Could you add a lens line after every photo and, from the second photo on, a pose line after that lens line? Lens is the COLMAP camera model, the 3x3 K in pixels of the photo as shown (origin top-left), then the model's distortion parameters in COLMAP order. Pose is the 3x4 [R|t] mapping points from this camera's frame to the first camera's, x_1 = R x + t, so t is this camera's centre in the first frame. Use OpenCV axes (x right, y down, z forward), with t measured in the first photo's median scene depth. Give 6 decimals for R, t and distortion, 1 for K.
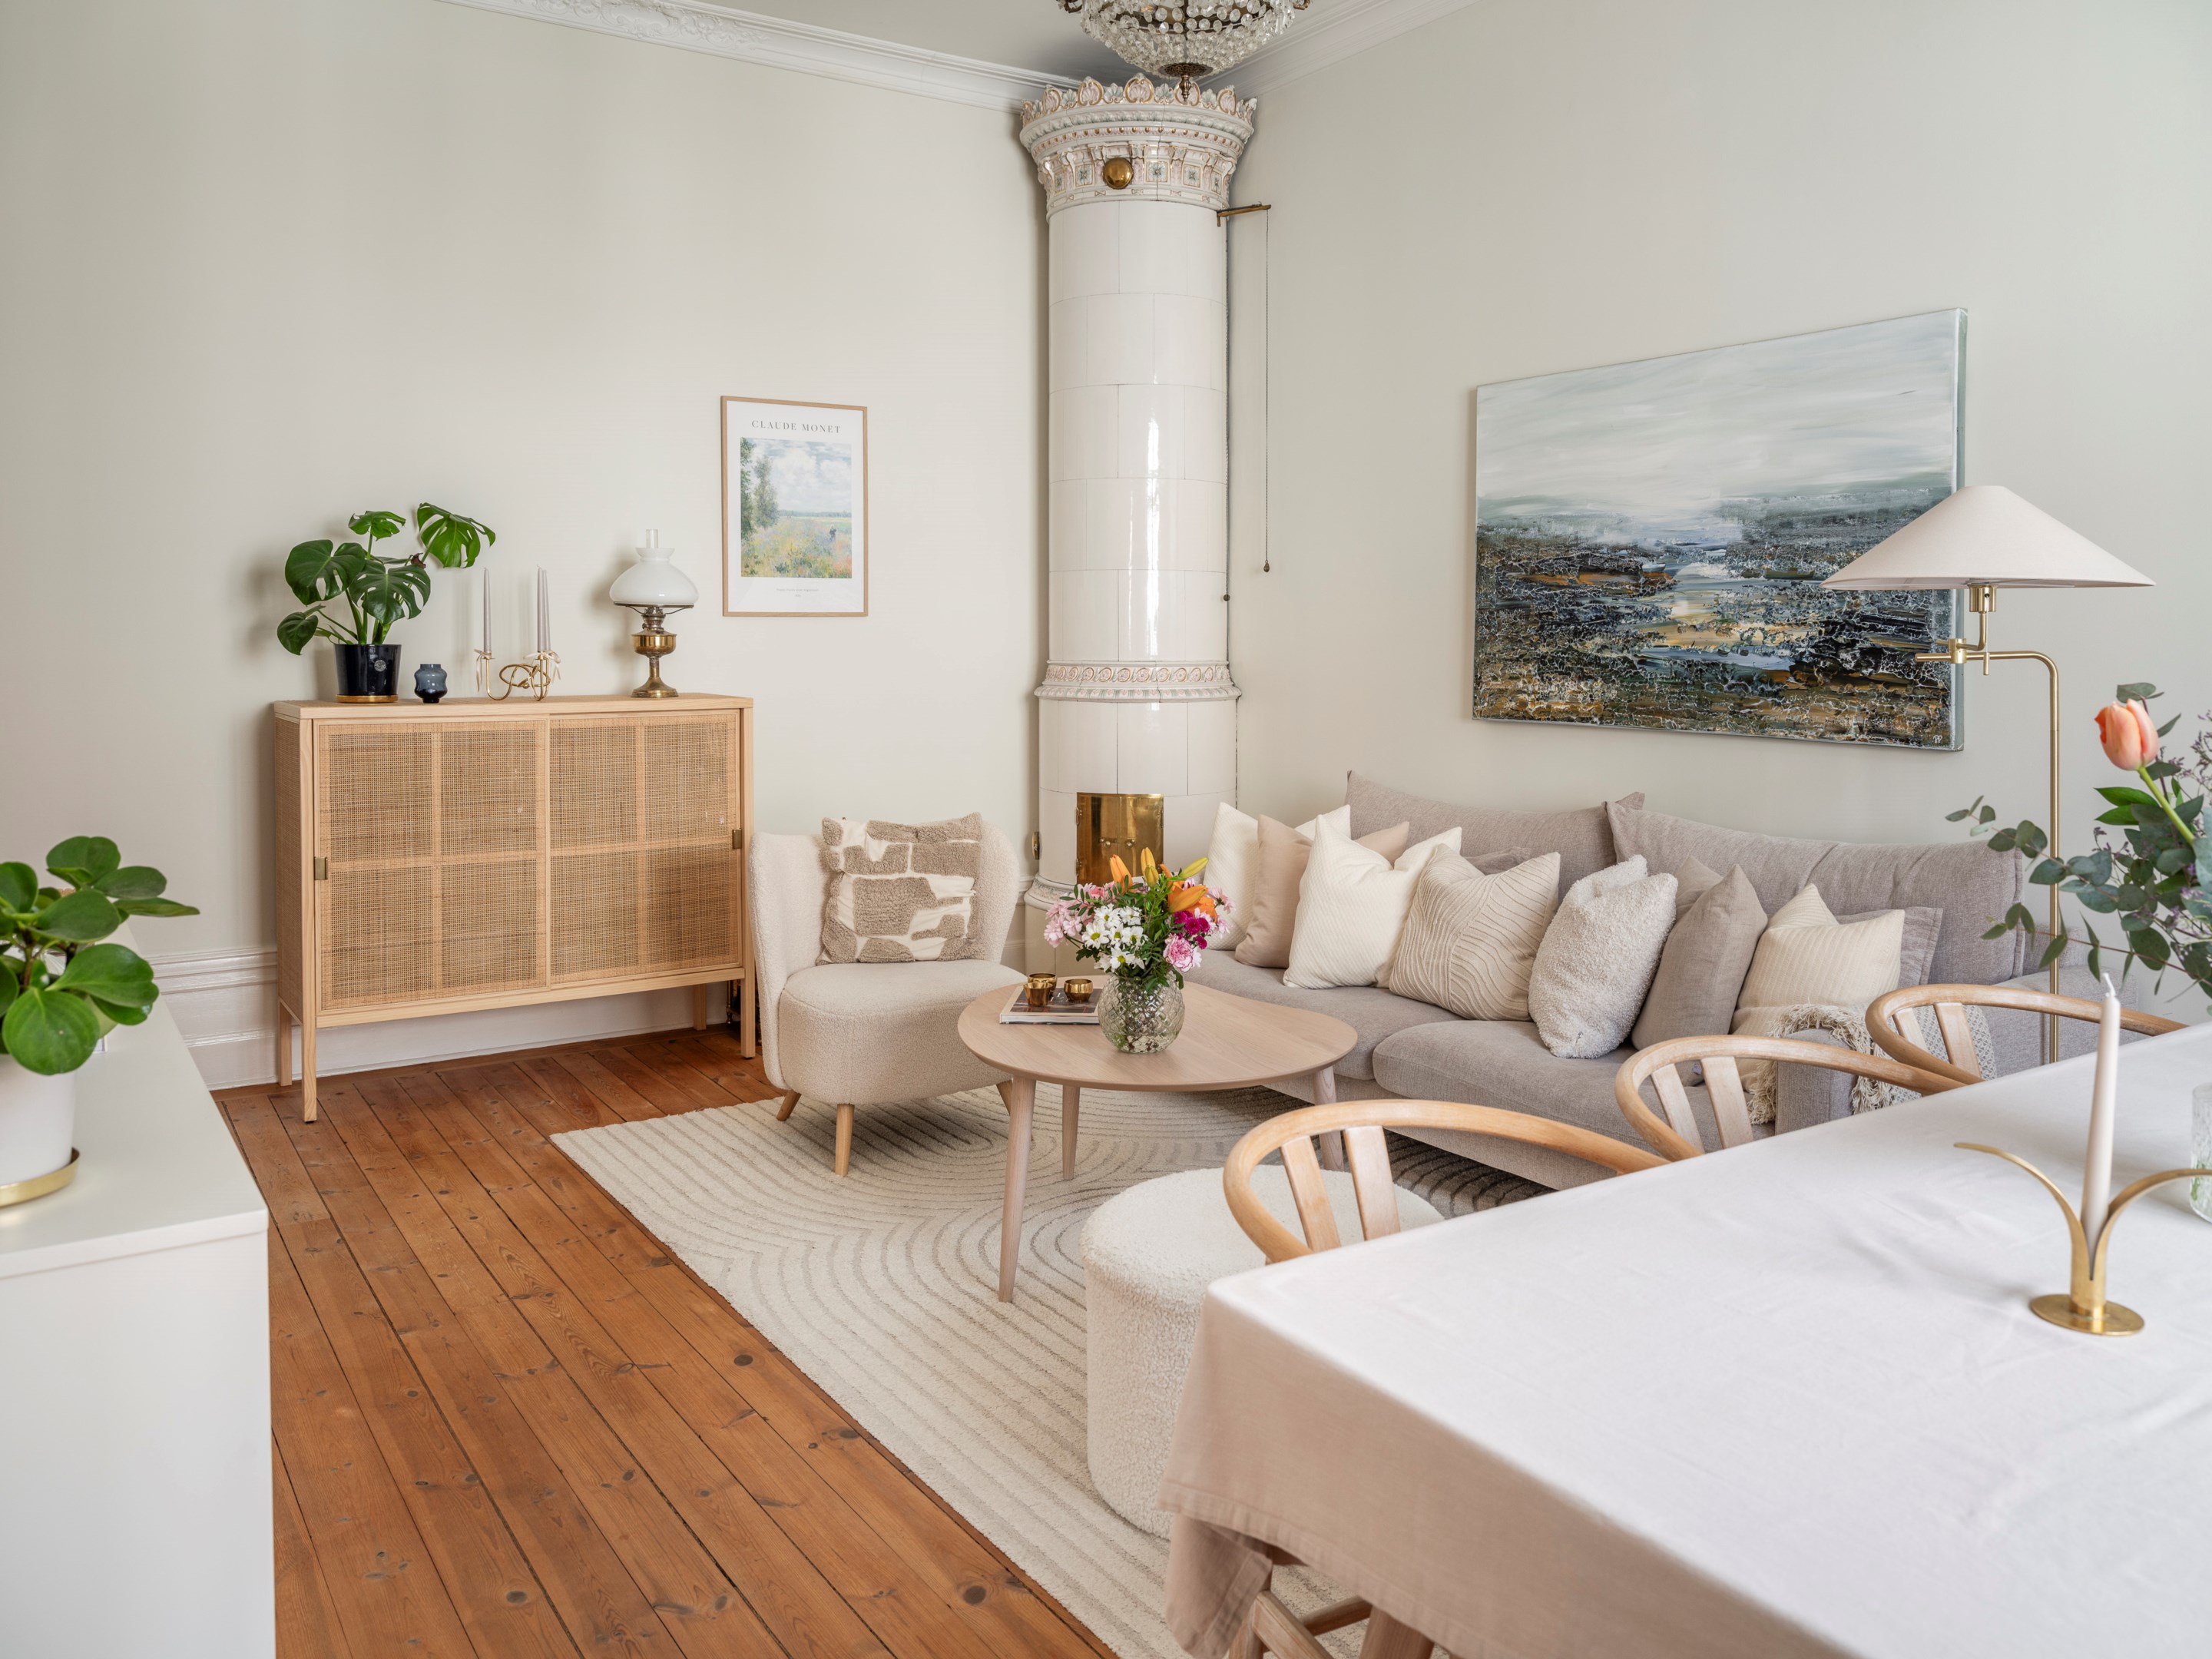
lens RADIAL K [[1695.6, 0, 1070.9], [0, 1695.6, 688.4], [0, 0, 1]] dist [-0.006797, 0.000970]
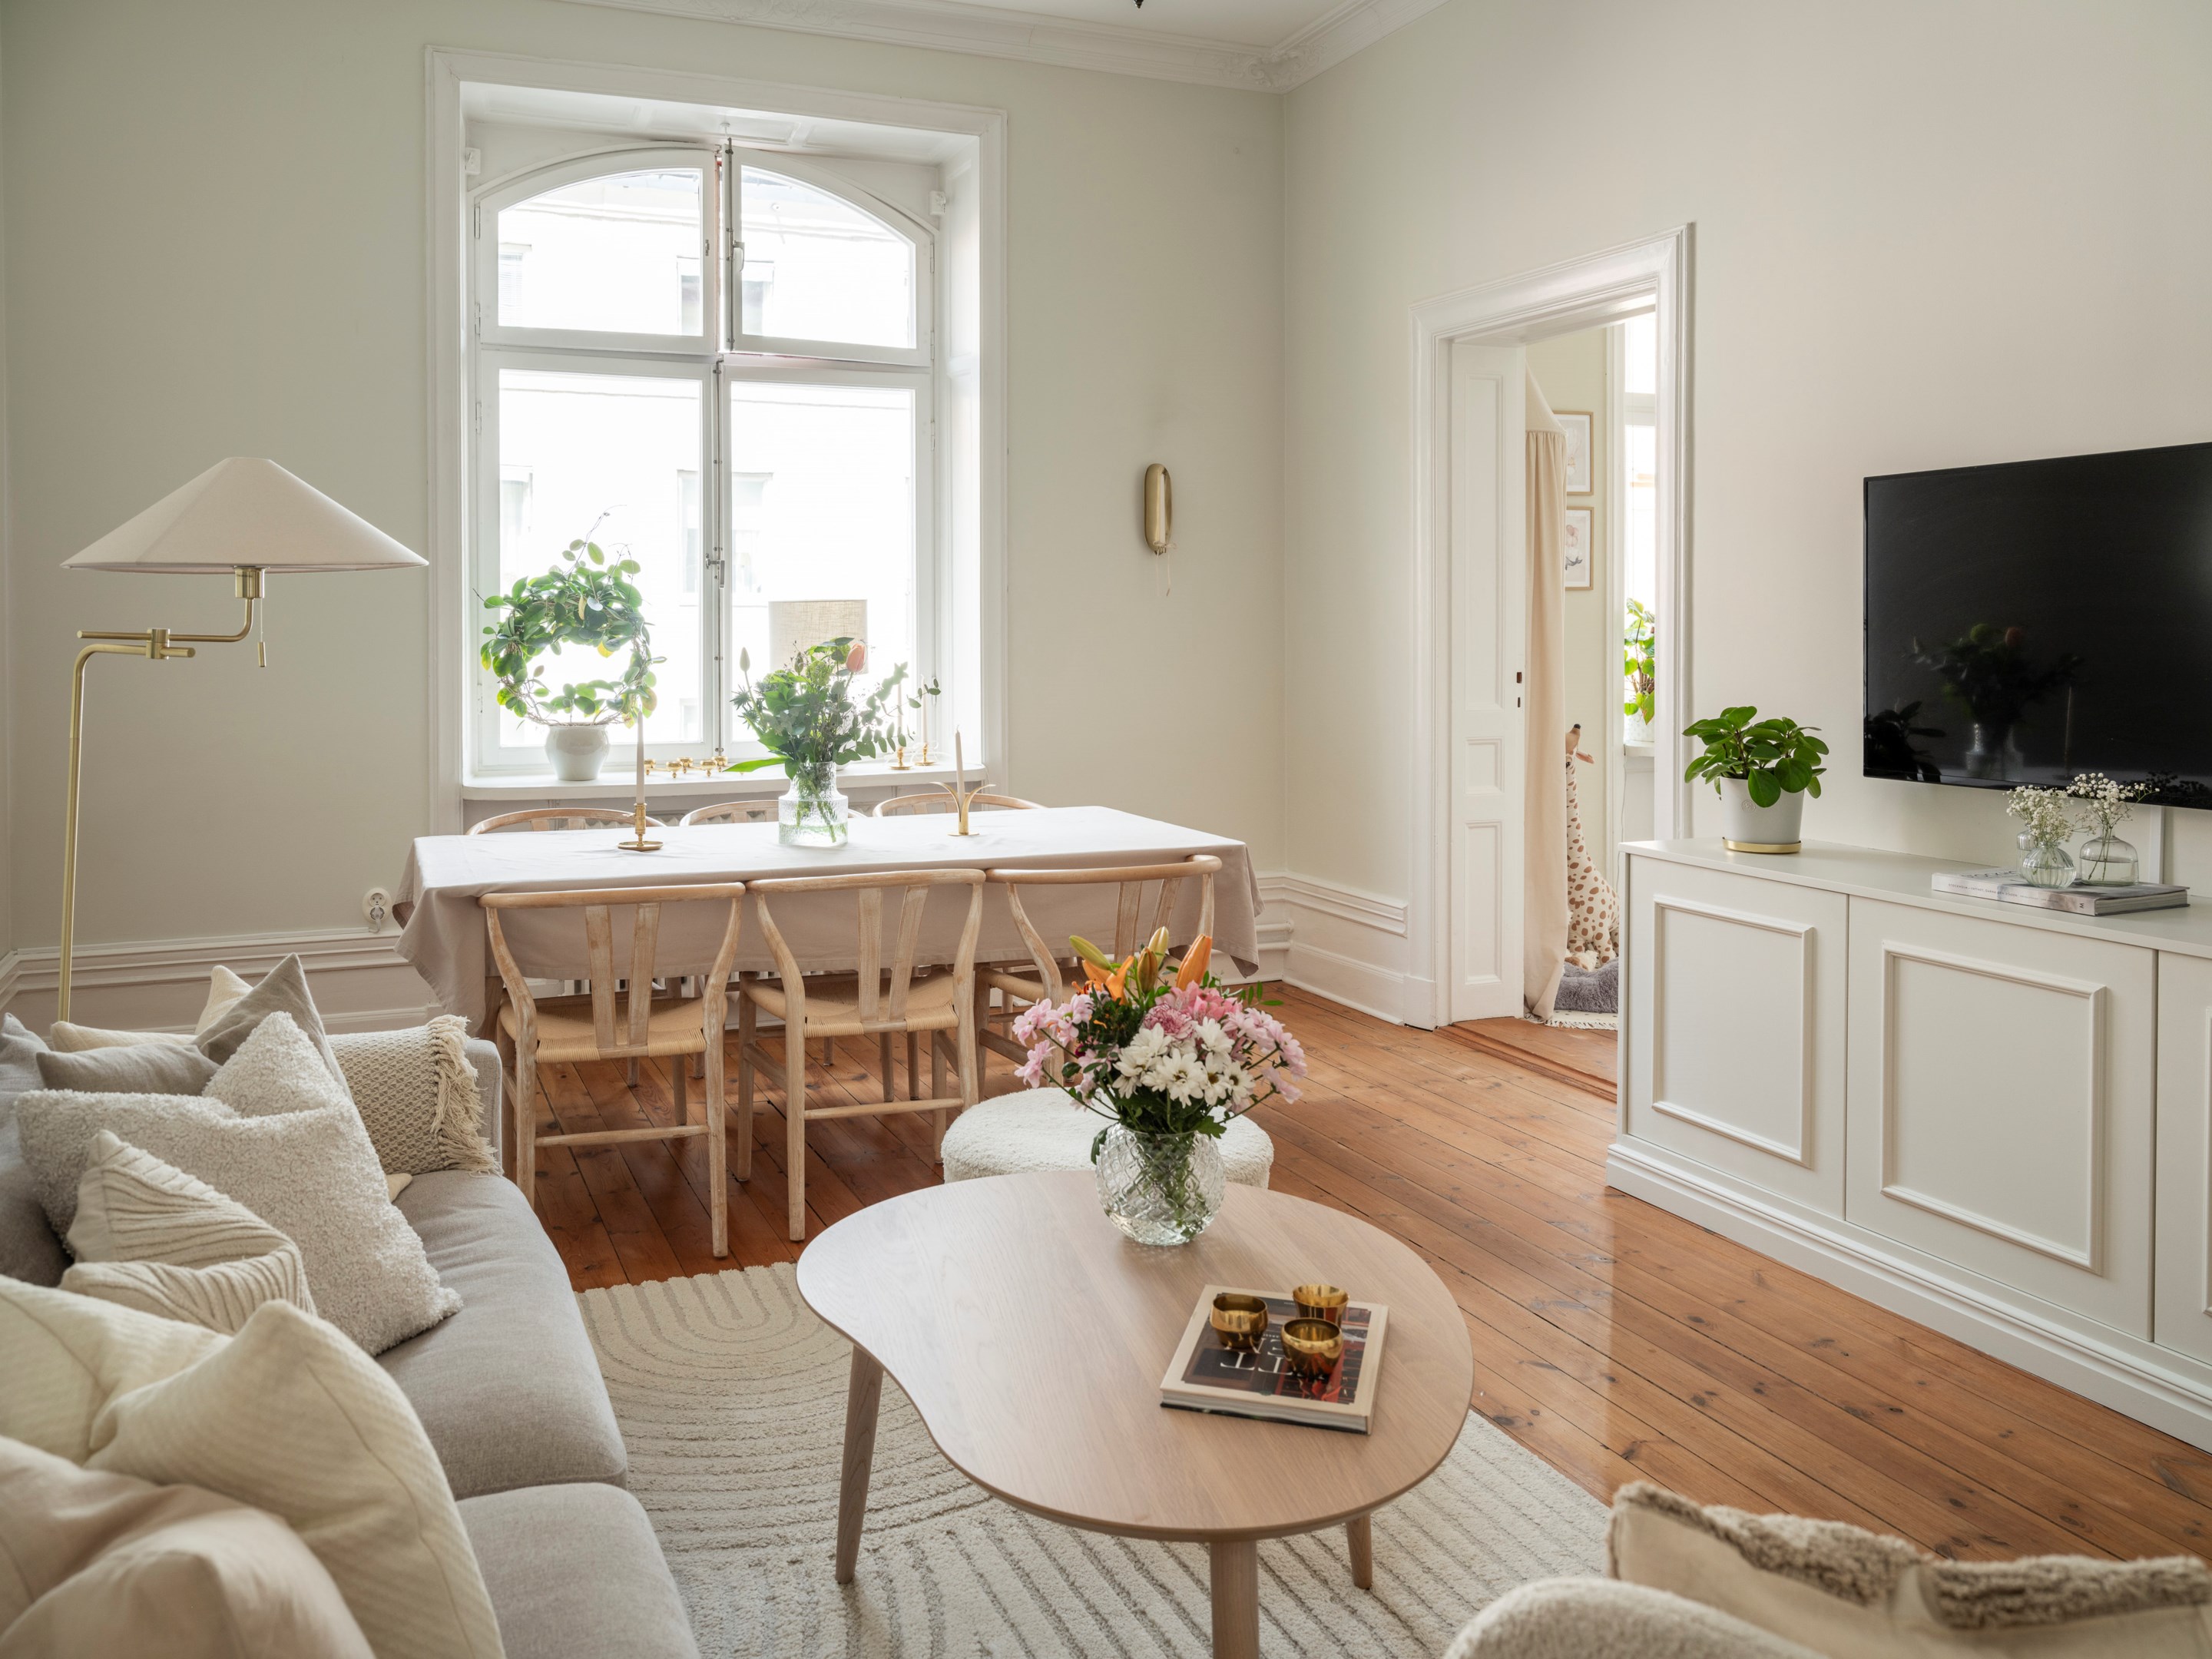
lens RADIAL K [[1695.6, 0, 999.9], [0, 1695.6, 638.9], [0, 0, 1]] dist [-0.006797, 0.000970]
pose [[-0.980690, 0.000944, 0.195569, -0.022143], [0.009767, 0.998977, 0.044152, -0.040466], [-0.195327, 0.045210, -0.979696, 1.249740]]
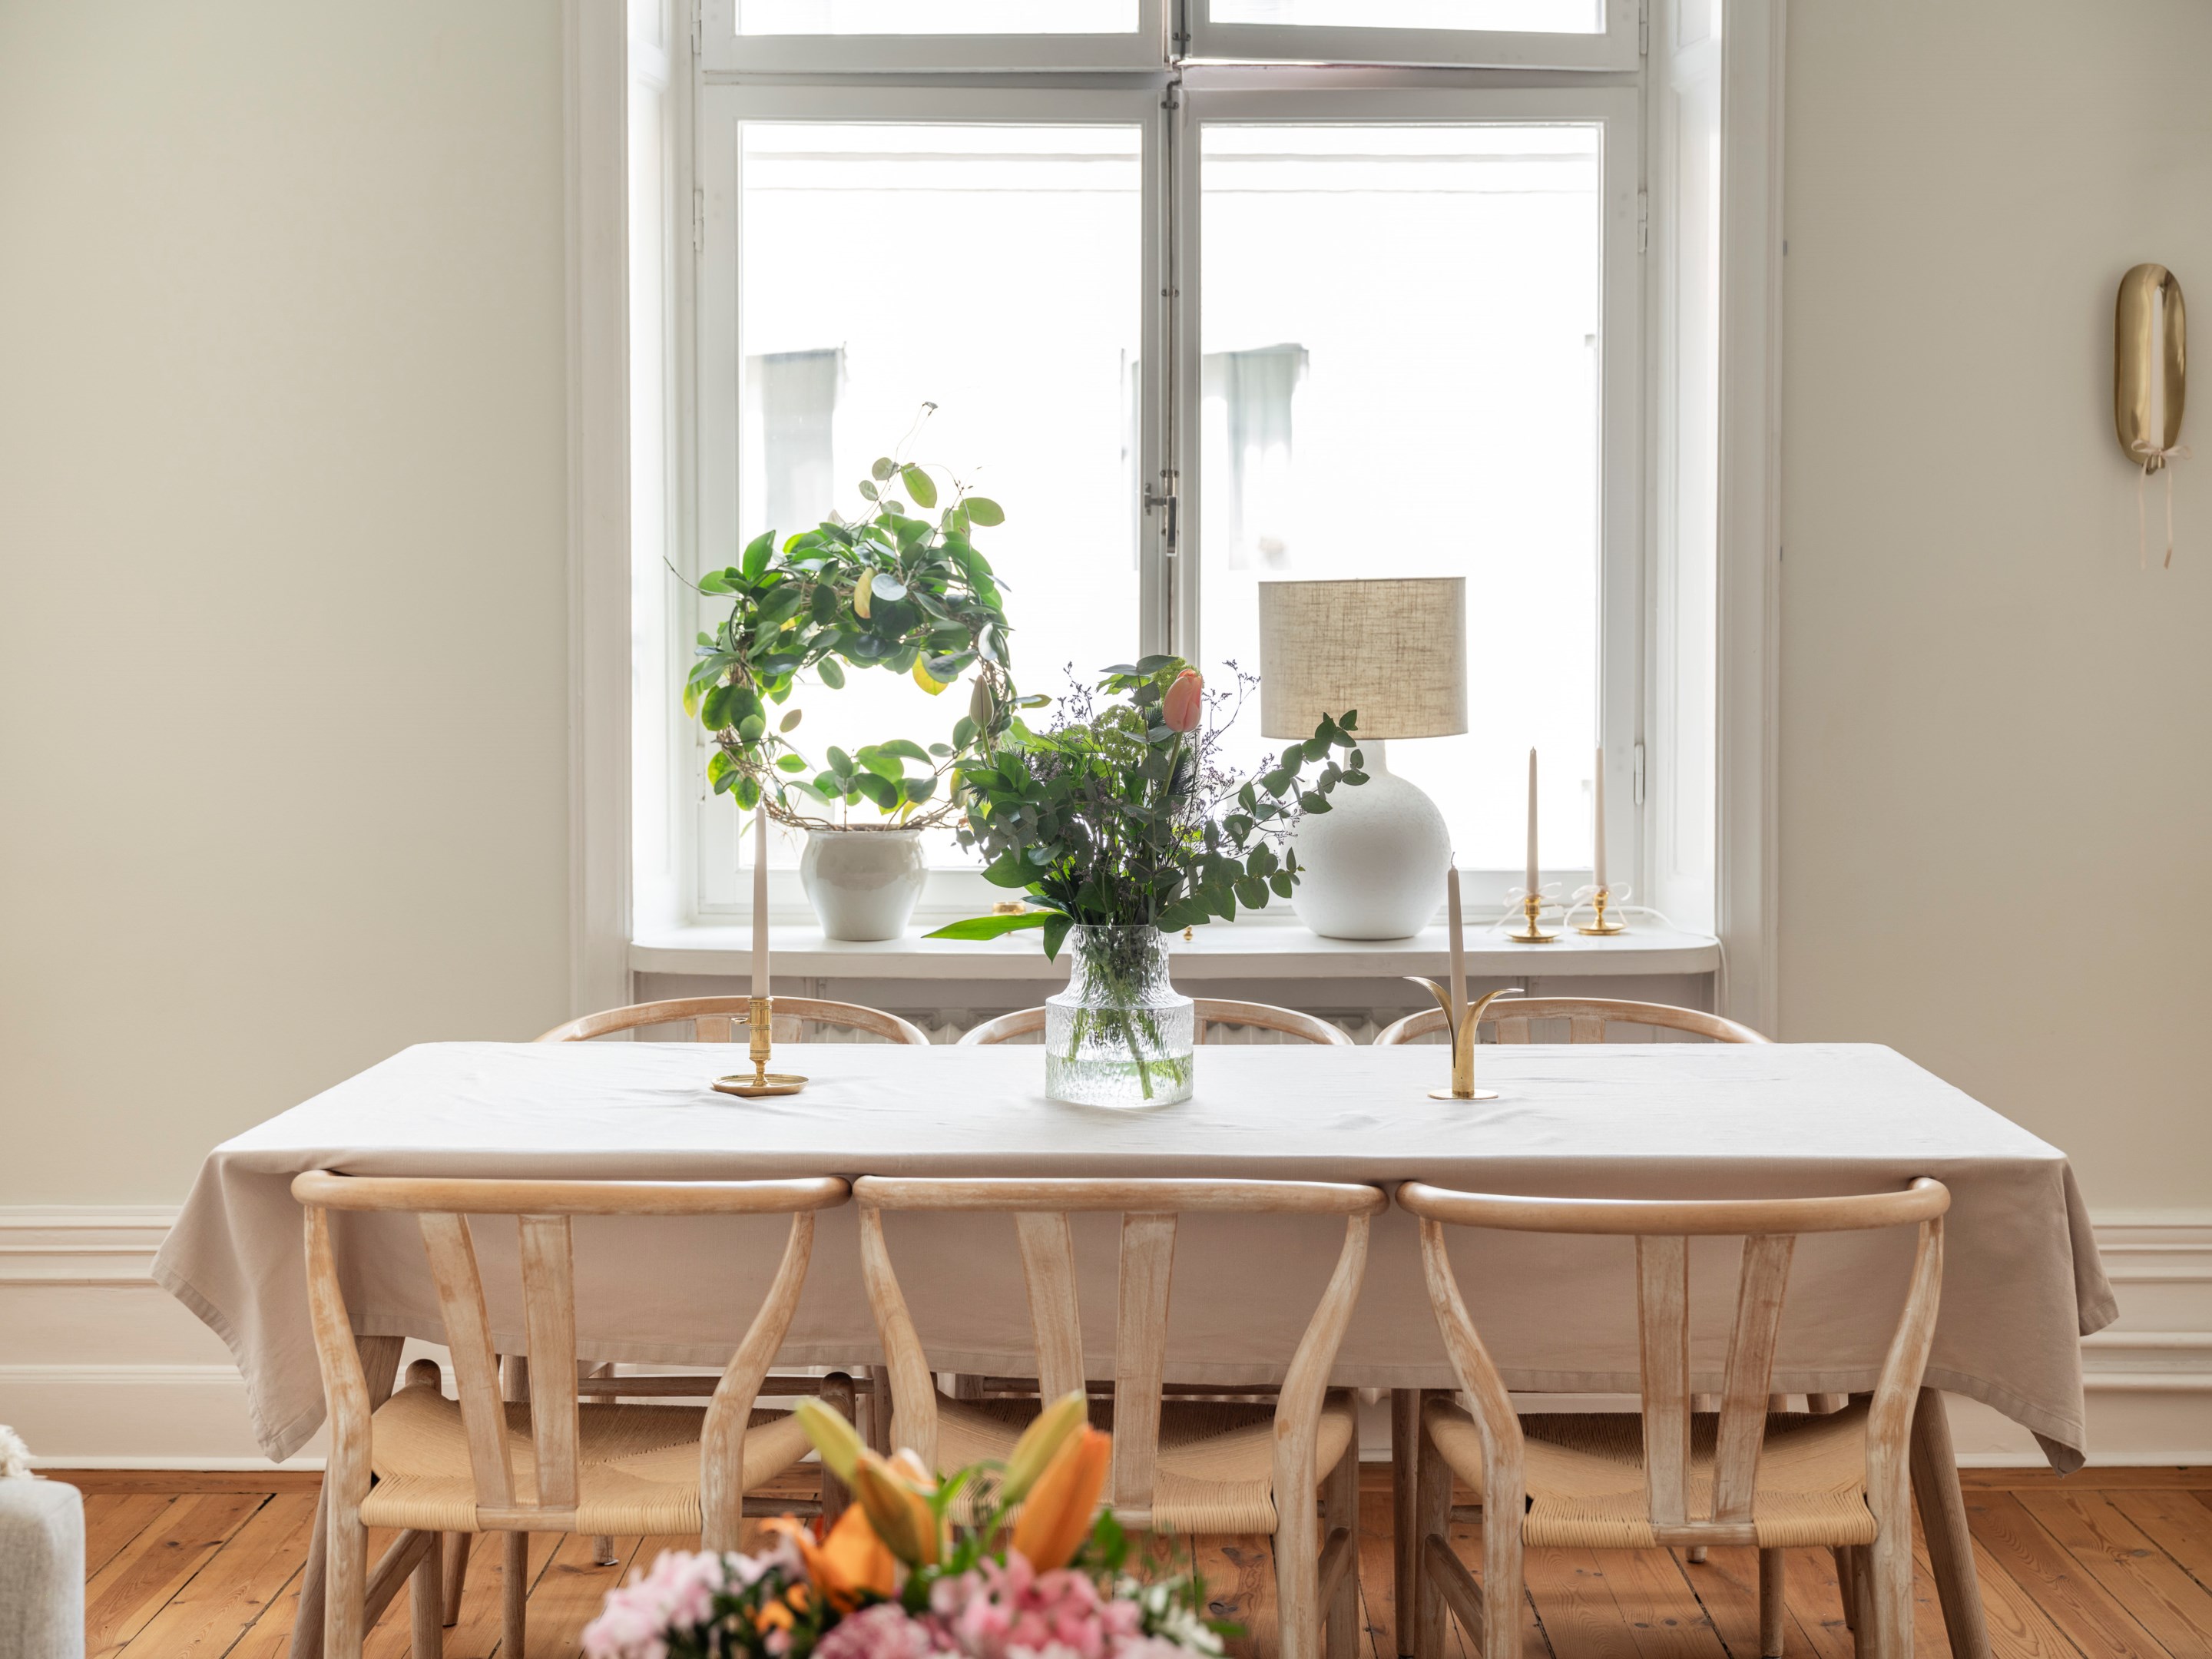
lens RADIAL K [[3231.7, 0, 1145.2], [0, 3231.7, 774.4], [0, 0, 1]] dist [0.003293, 0.000000]
pose [[-0.844601, -0.023950, 0.534861, -0.185058], [0.018005, 0.997163, 0.073082, -0.031130], [-0.535094, 0.071355, -0.841774, 1.049452]]
